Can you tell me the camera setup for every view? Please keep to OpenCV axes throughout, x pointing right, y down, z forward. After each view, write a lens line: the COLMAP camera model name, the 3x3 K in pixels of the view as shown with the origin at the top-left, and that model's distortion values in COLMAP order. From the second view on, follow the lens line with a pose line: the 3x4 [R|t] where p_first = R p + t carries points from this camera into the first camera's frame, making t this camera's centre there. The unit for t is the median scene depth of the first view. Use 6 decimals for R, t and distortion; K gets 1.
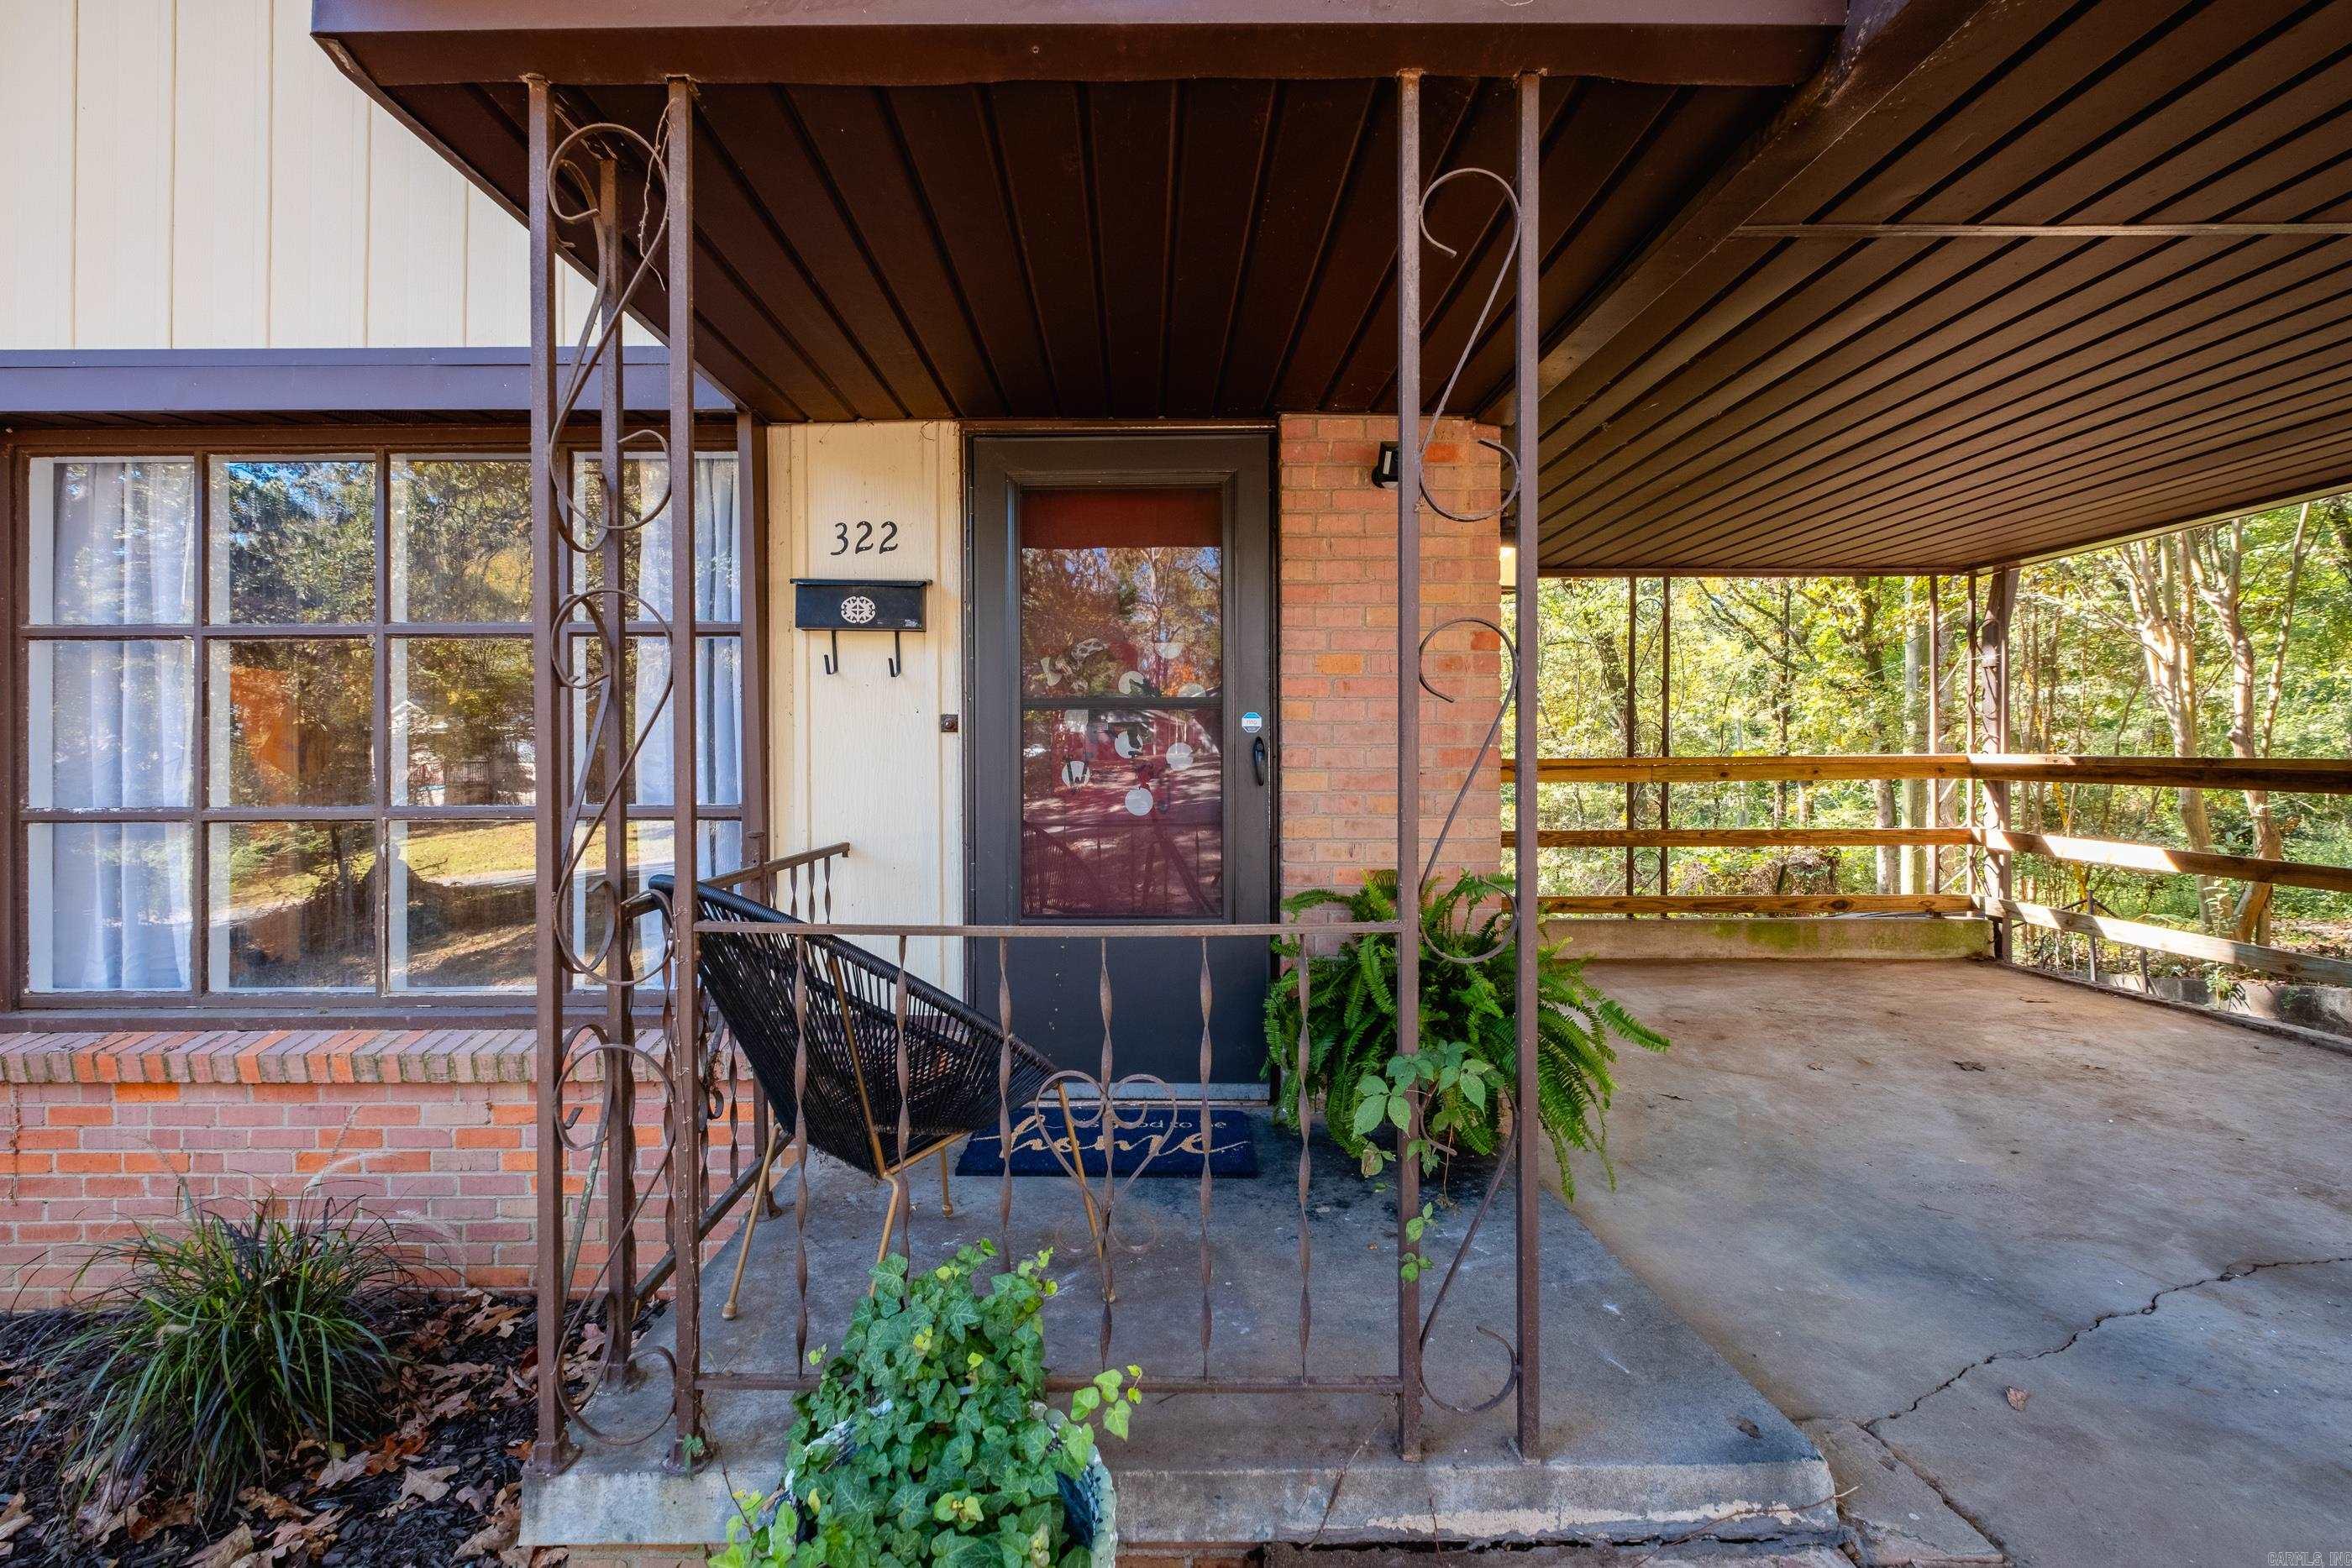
lens RADIAL K [[1001.9, 0, 1022.9], [0, 1001.9, 765.6], [0, 0, 1]] dist [-0.000227, 0.000015]
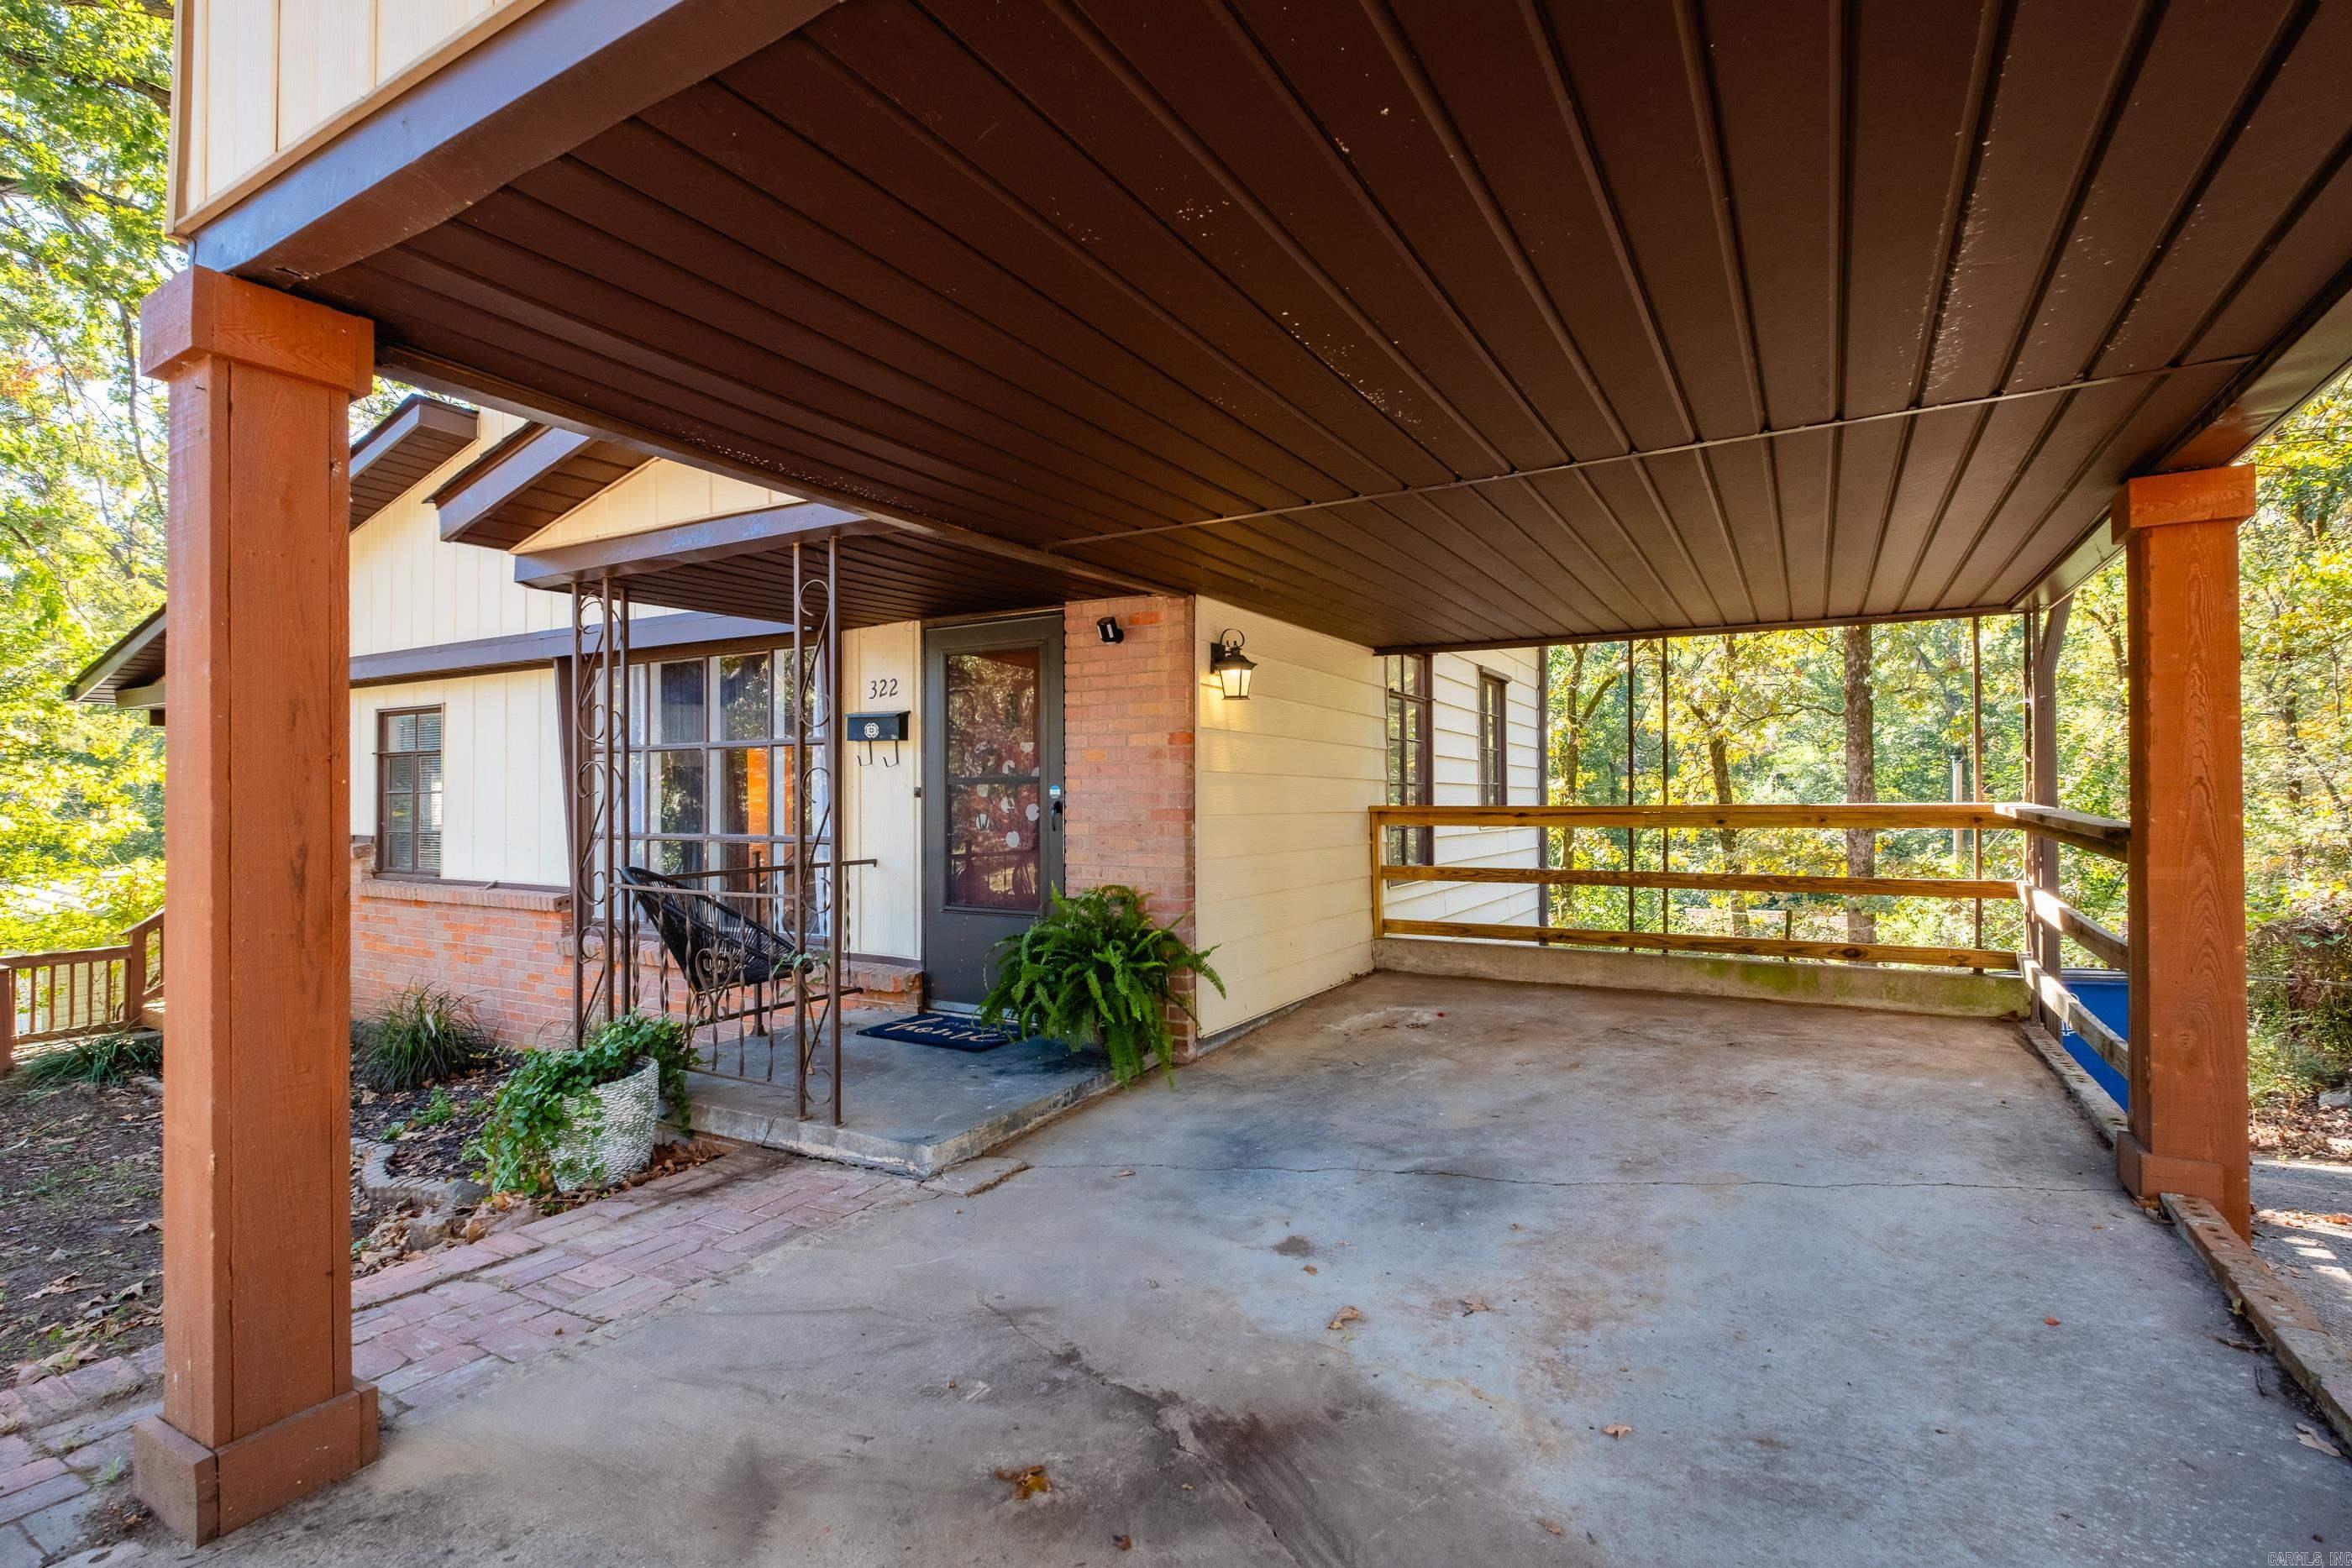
lens RADIAL K [[1022.1, 0, 1191.4], [0, 1022.1, 791.1], [0, 0, 1]] dist [0.010668, -0.007501]
pose [[0.886049, -0.002986, -0.463582, 1.179408], [0.003384, 0.999994, 0.000028, -0.043092], [0.463580, -0.001593, 0.886054, -0.363365]]
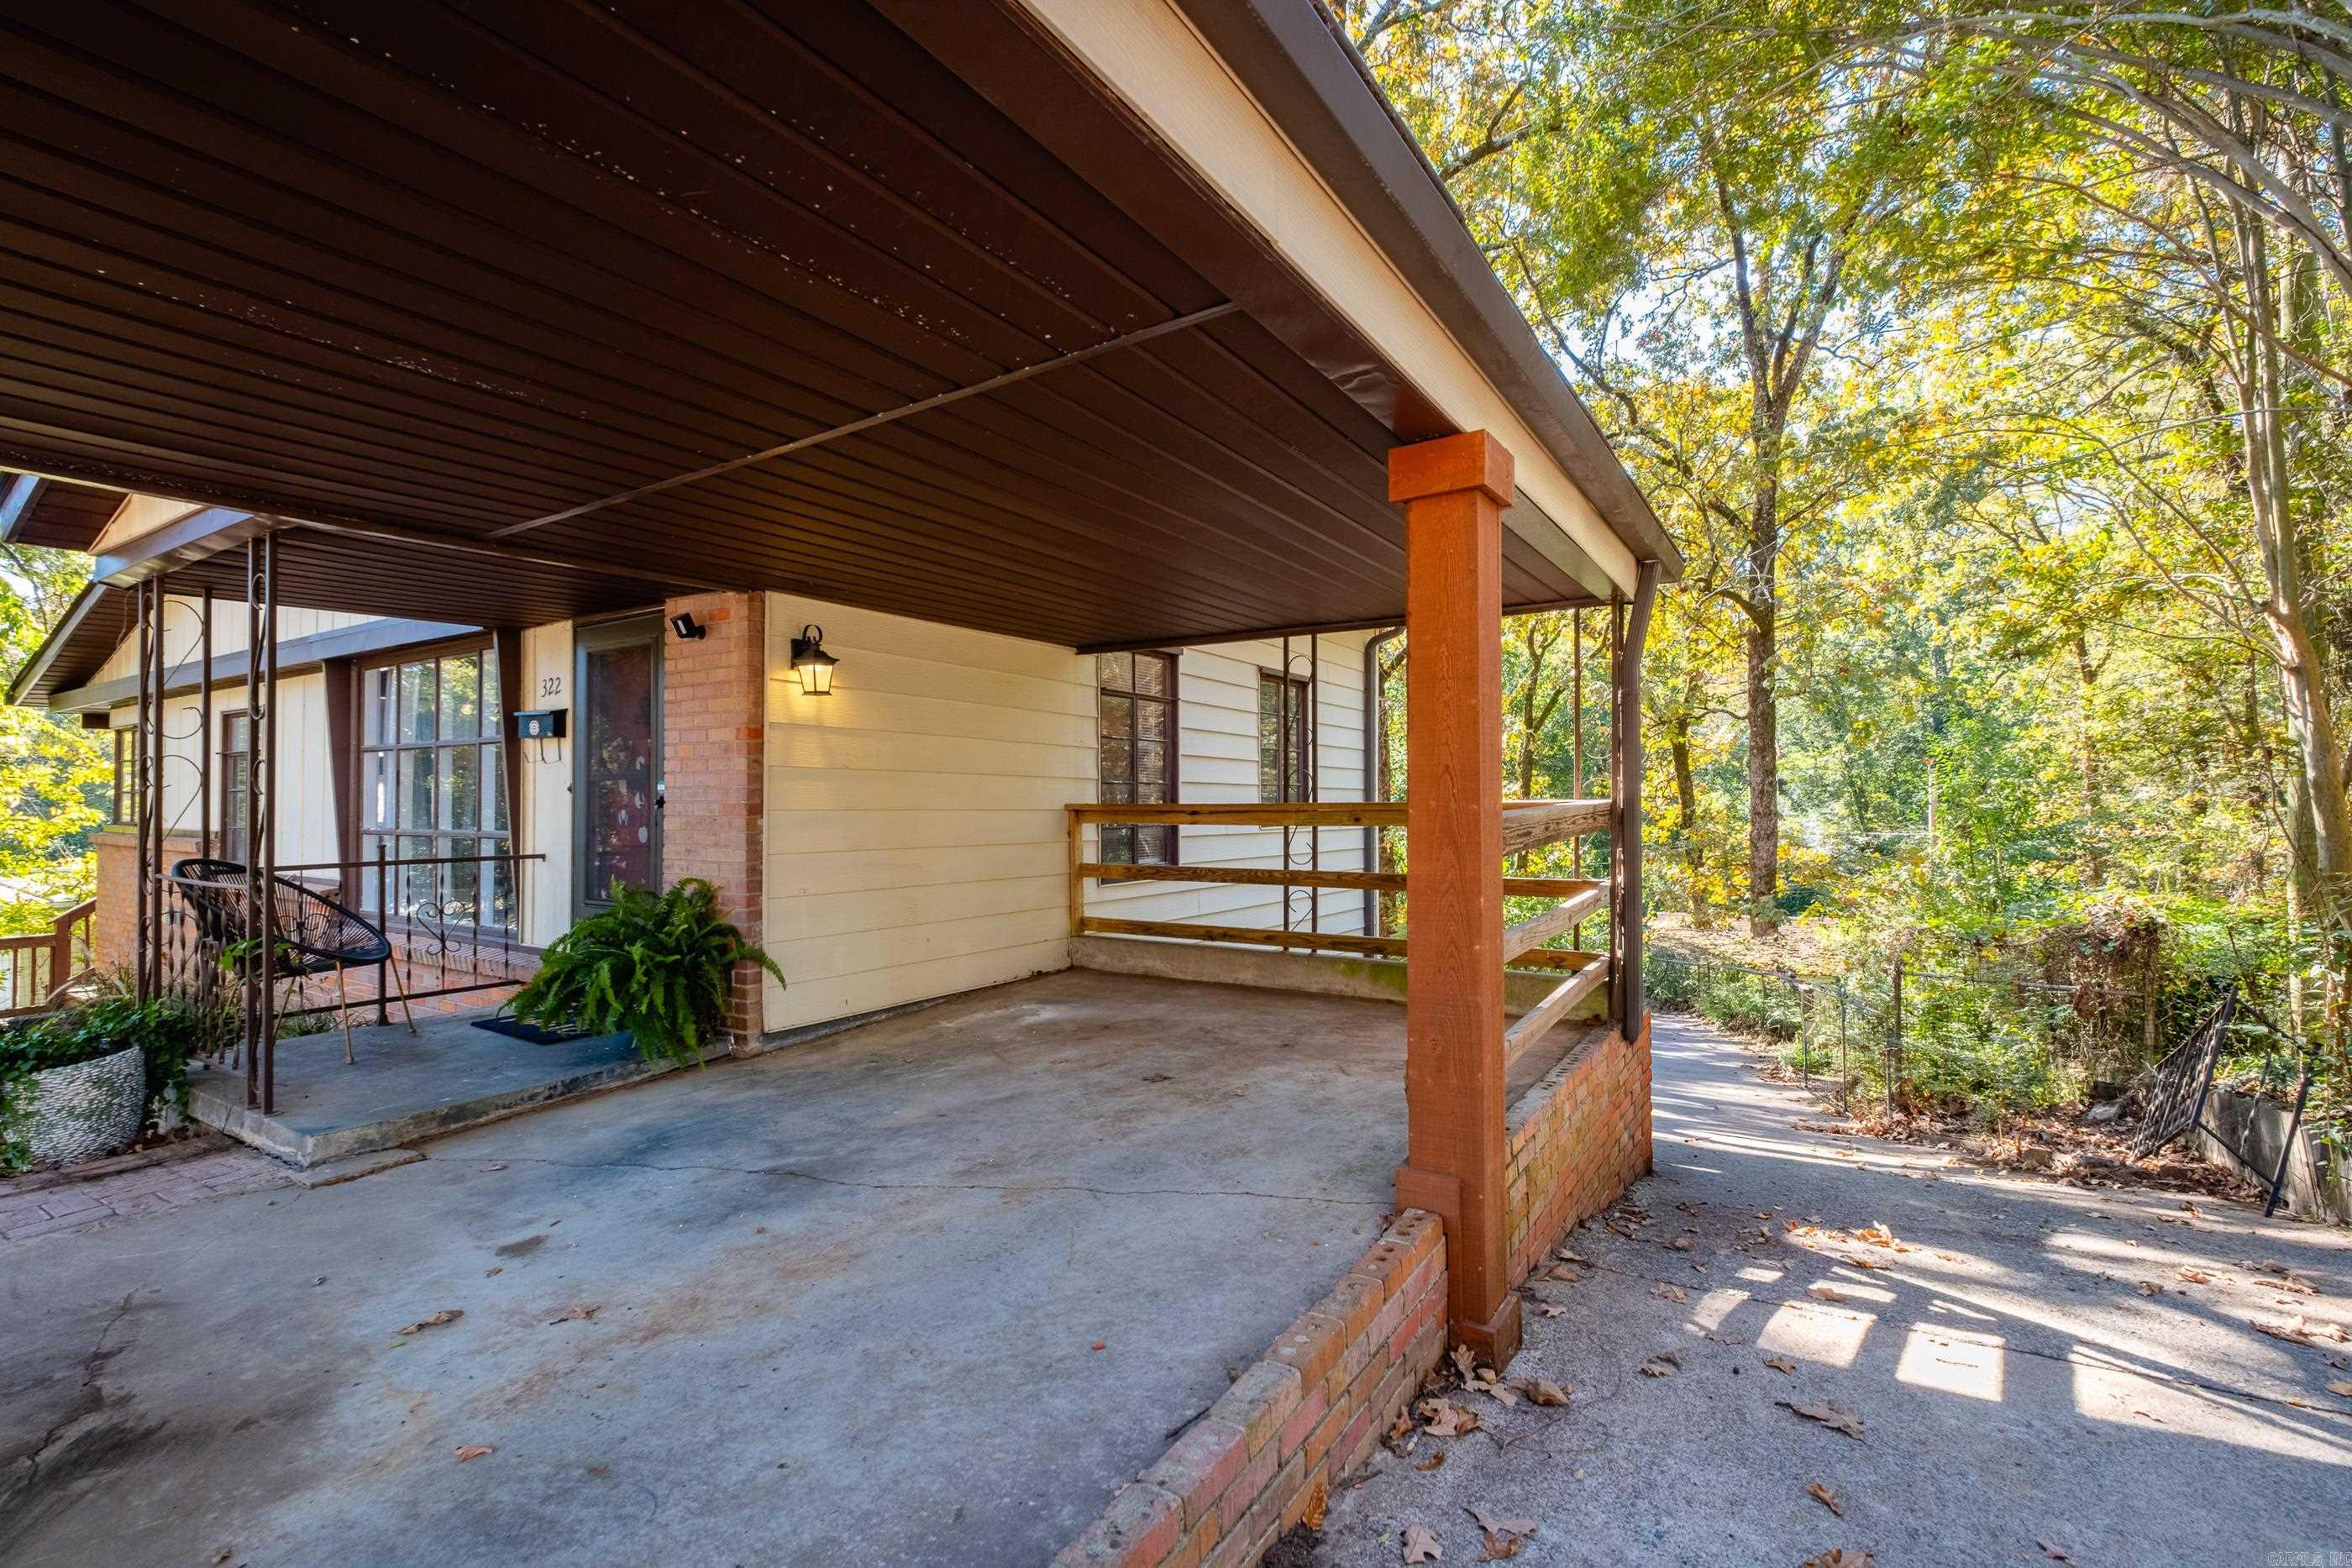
lens RADIAL K [[984.4, 0, 1231.8], [0, 984.4, 792.4], [0, 0, 1]] dist [0.000220, -0.001212]
pose [[0.866884, -0.002743, -0.498503, 1.825696], [0.000851, 0.999992, -0.004023, -0.026715], [0.498510, 0.003064, 0.866879, 0.070413]]
